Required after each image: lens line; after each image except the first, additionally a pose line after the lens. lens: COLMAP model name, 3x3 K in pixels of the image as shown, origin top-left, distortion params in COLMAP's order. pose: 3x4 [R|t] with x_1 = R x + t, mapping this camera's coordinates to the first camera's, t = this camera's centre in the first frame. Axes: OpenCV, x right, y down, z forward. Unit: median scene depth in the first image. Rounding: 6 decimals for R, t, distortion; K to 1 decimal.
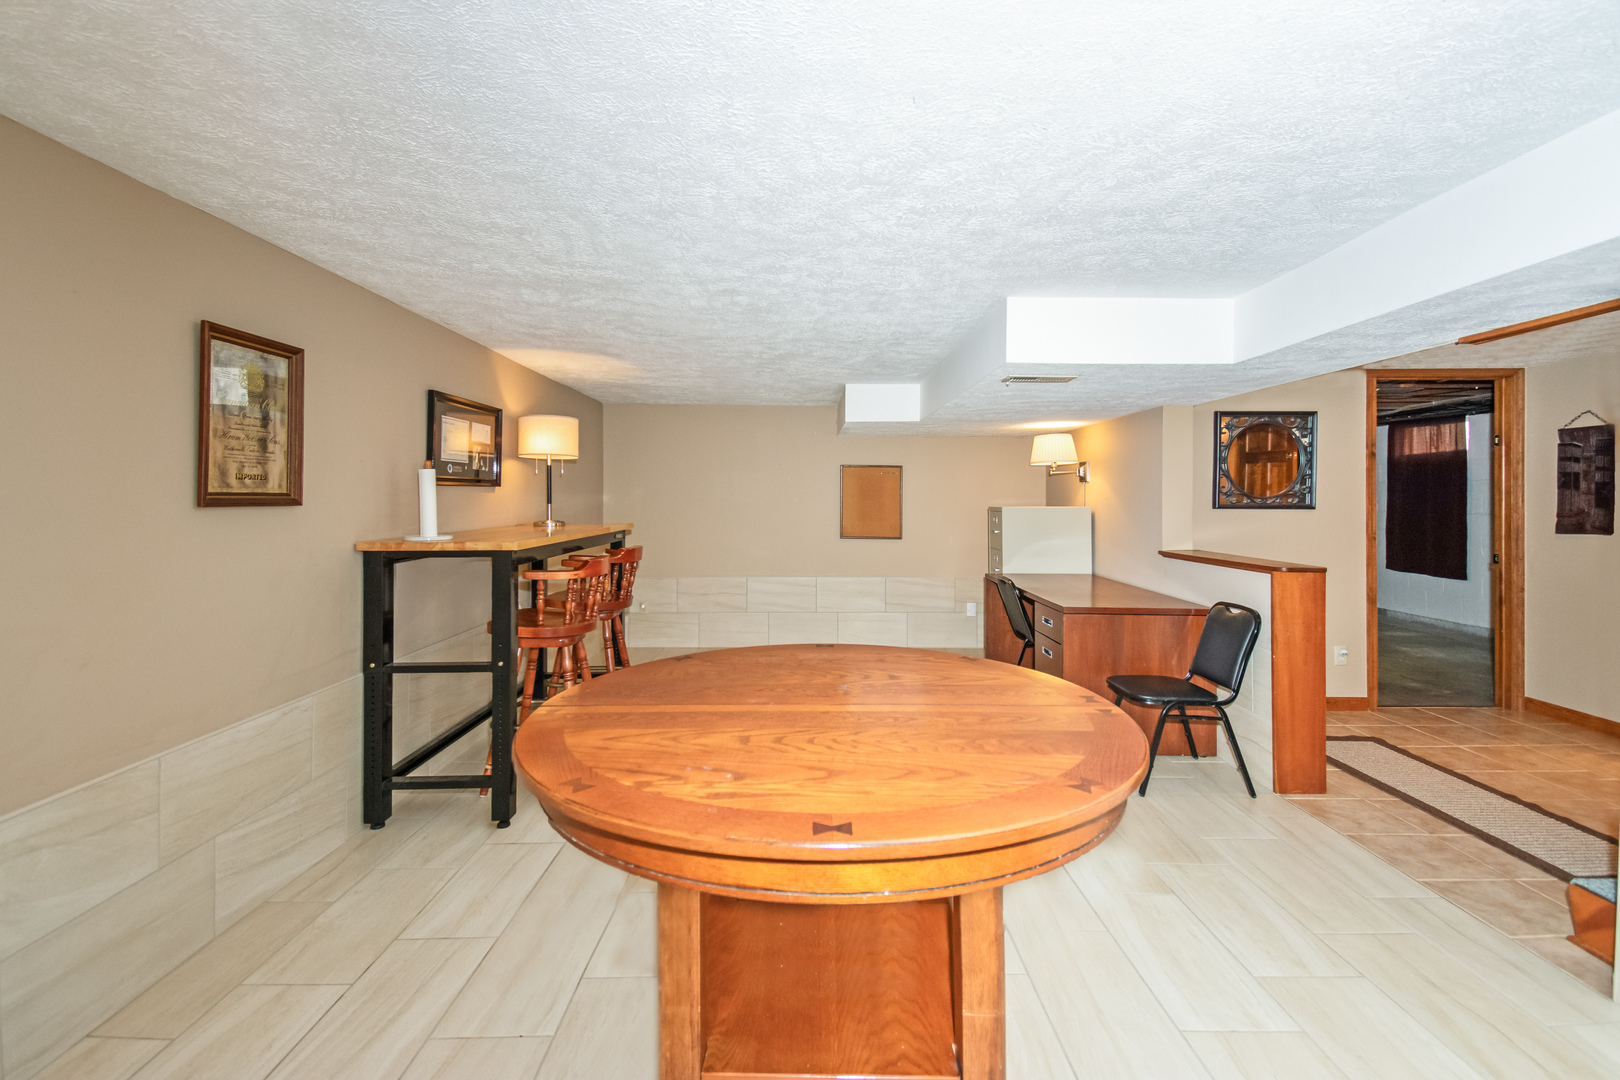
lens RADIAL K [[716.2, 0, 817.6], [0, 716.2, 500.7], [0, 0, 1]] dist [0.032295, -0.016472]
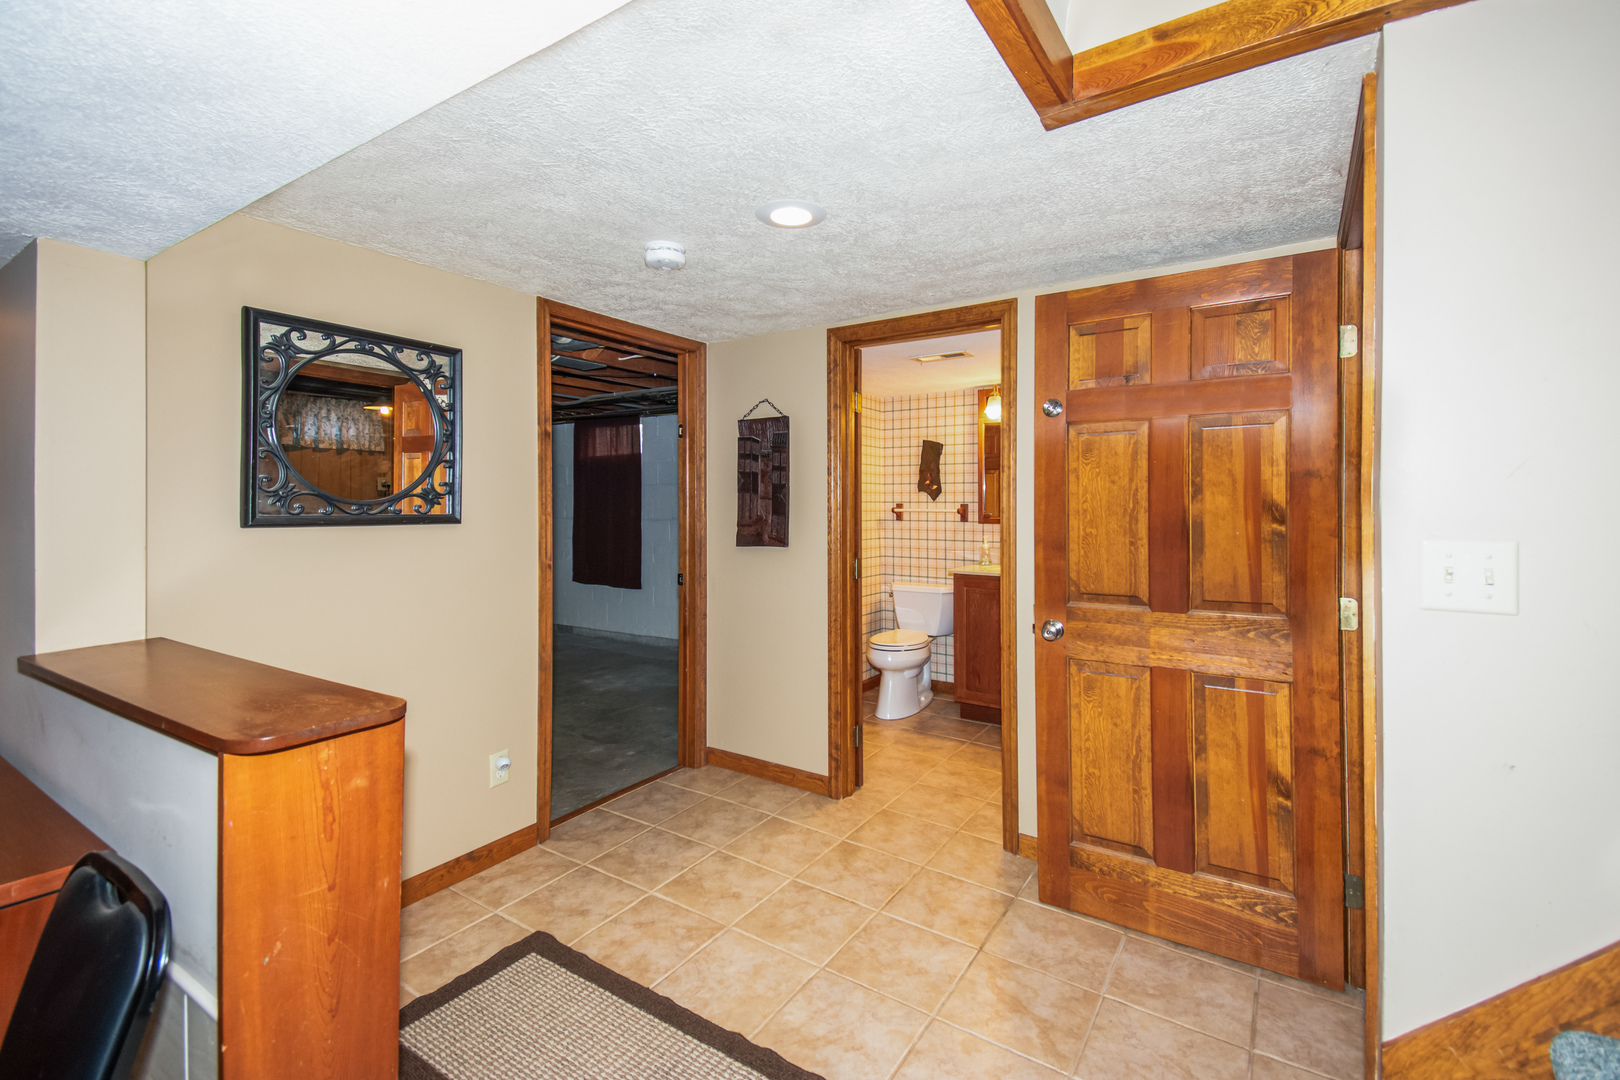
lens RADIAL K [[716.2, 0, 809.8], [0, 716.2, 505.5], [0, 0, 1]] dist [0.032295, -0.016472]
pose [[0.560378, -0.000498, 0.828237, 0.371755], [0.001031, 0.999999, -0.000097, -0.000774], [-0.828236, 0.000908, 0.560378, 0.454708]]
